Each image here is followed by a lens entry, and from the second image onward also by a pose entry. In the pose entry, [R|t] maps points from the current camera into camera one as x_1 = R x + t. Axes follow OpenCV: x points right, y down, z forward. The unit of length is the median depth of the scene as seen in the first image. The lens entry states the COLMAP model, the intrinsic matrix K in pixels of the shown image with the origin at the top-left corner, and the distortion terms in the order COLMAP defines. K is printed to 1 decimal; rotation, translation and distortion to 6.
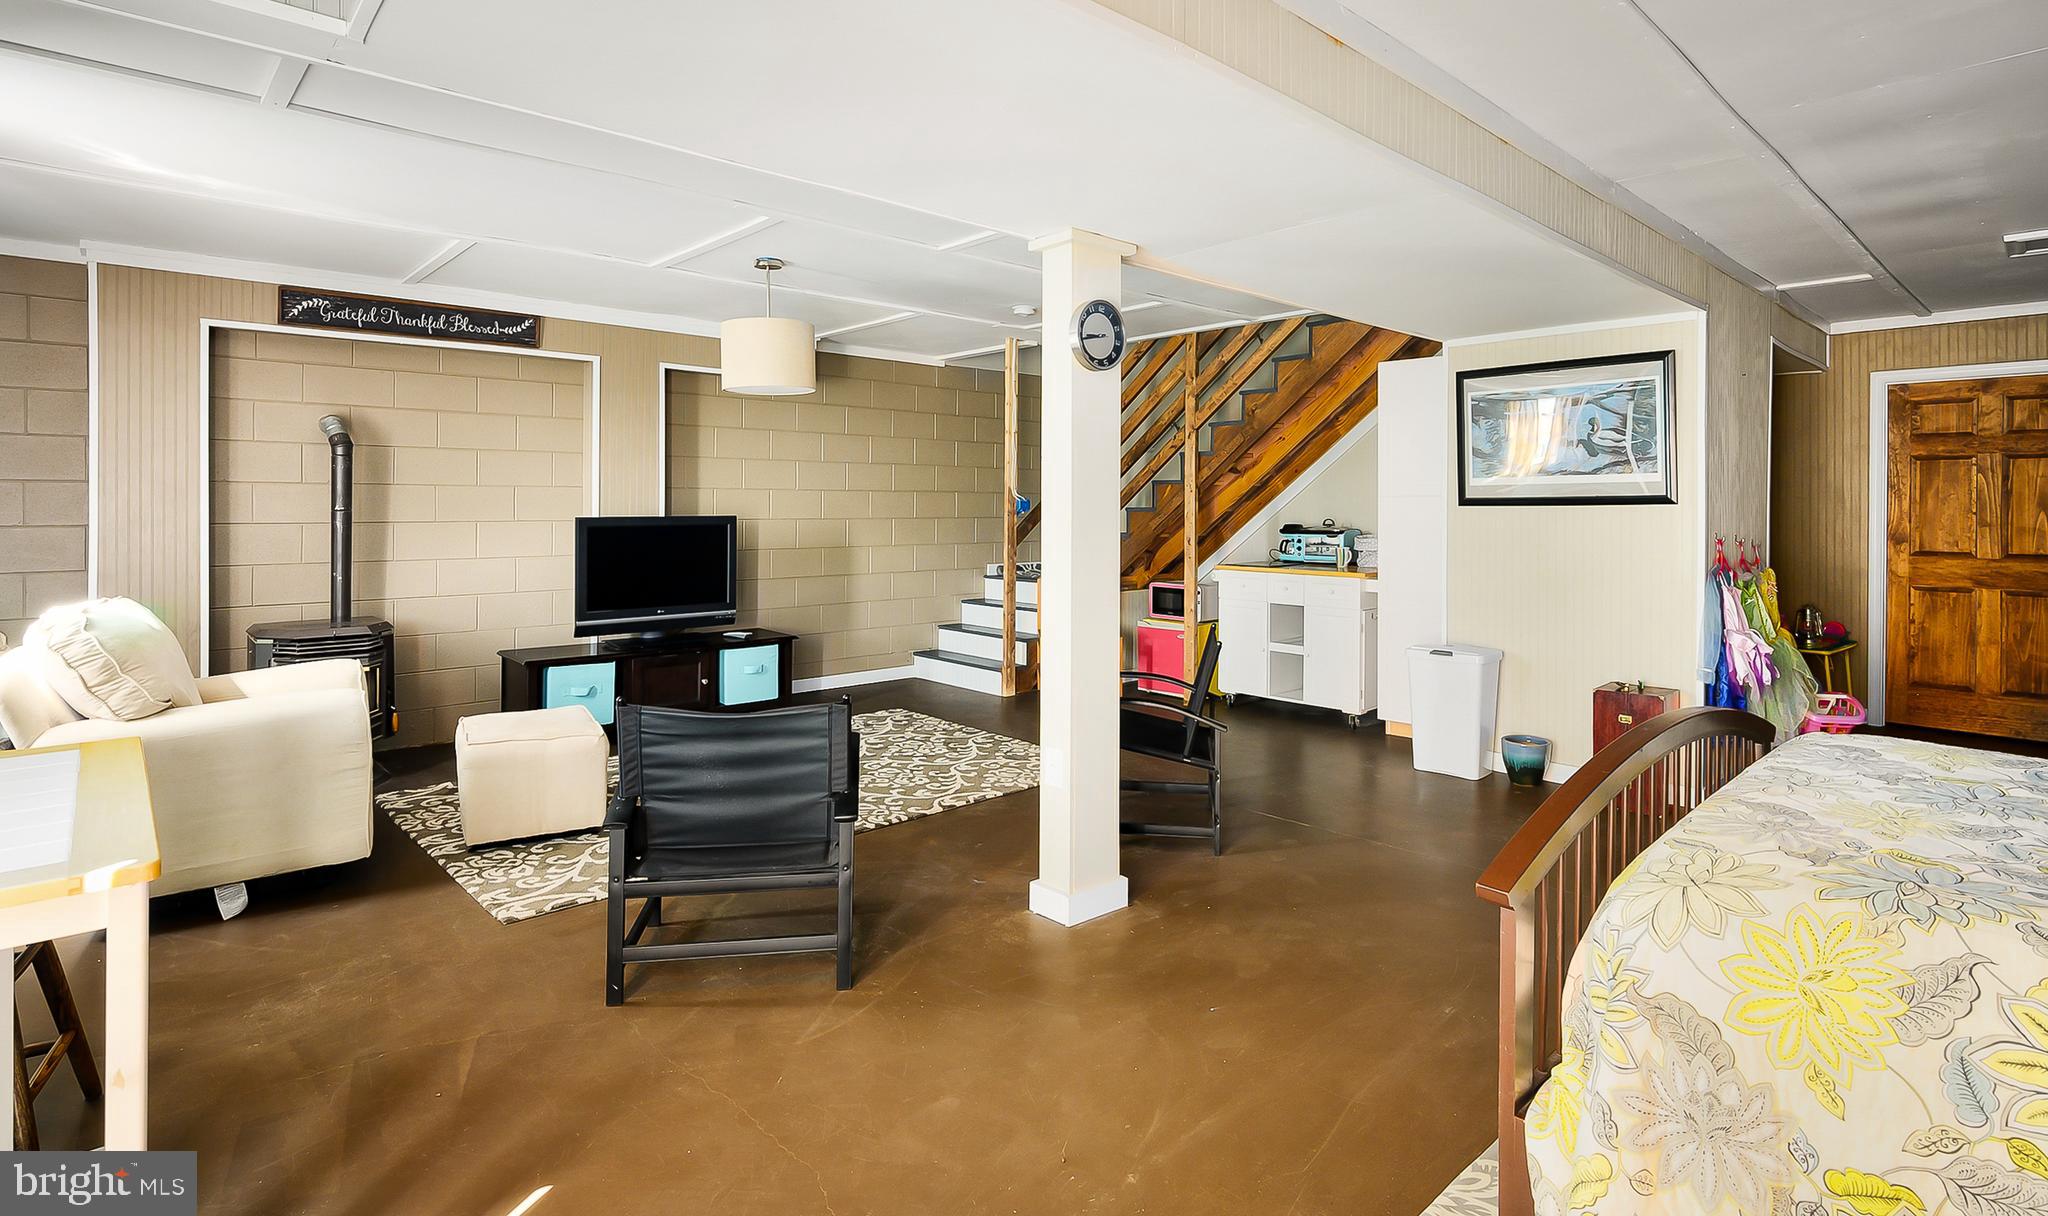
lens RADIAL K [[1007.4, 0, 1022.1], [0, 1007.4, 507.8], [0, 0, 1]] dist [-0.000386, -0.000104]
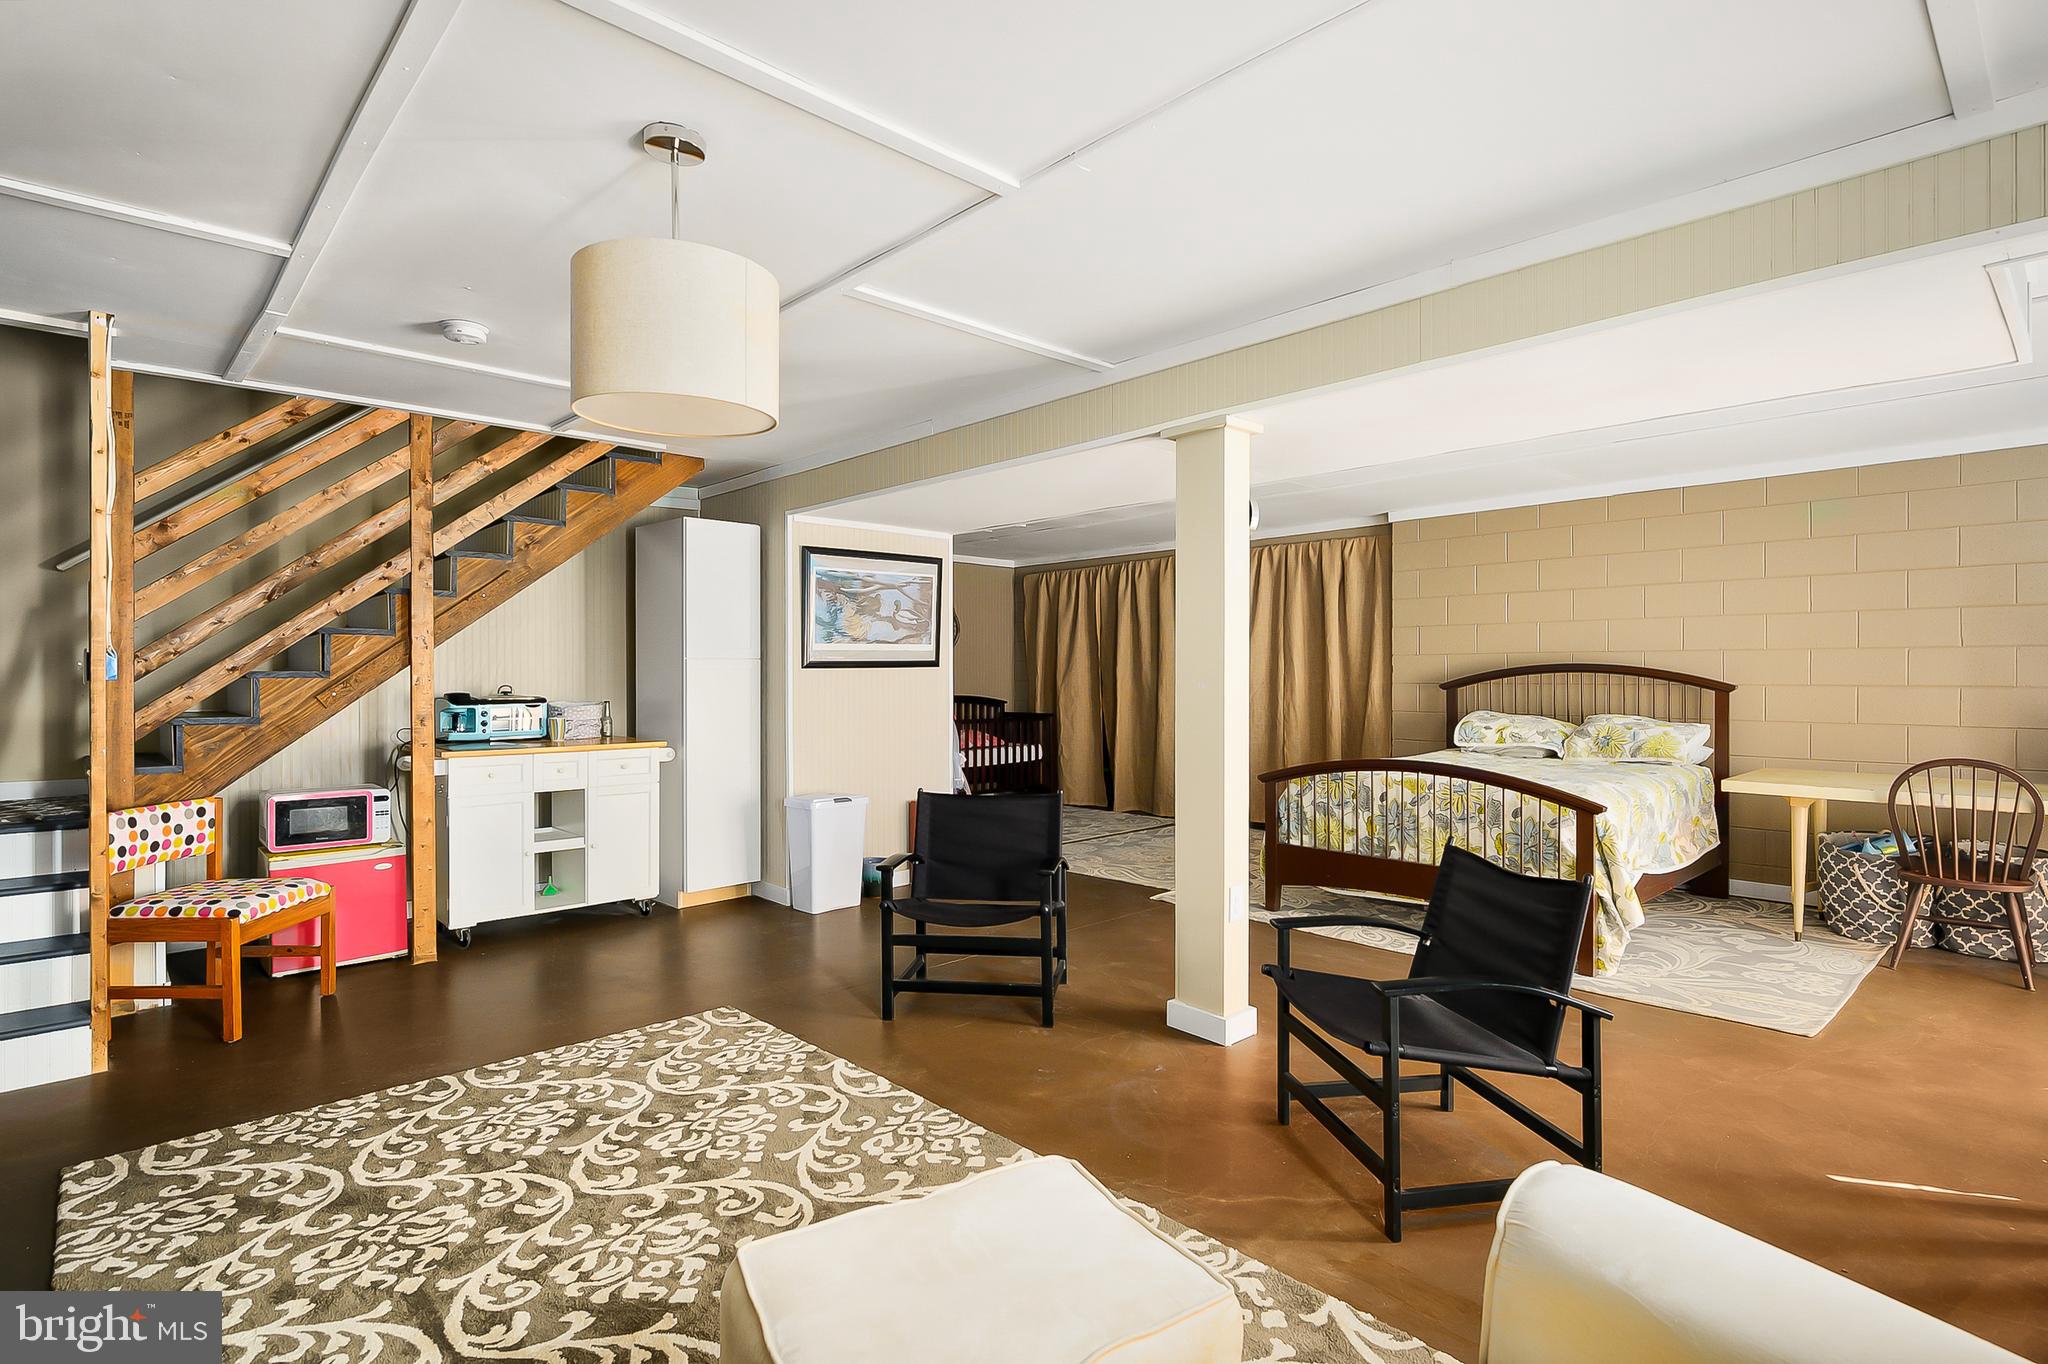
lens RADIAL K [[1006.2, 0, 992.9], [0, 1006.2, 681.5], [0, 0, 1]] dist [-0.035188, 0.000184]
pose [[0.010542, -0.003785, 0.999937, -0.661251], [0.007156, 0.999968, 0.003710, 0.009846], [-0.999919, 0.007117, 0.010569, 0.789076]]
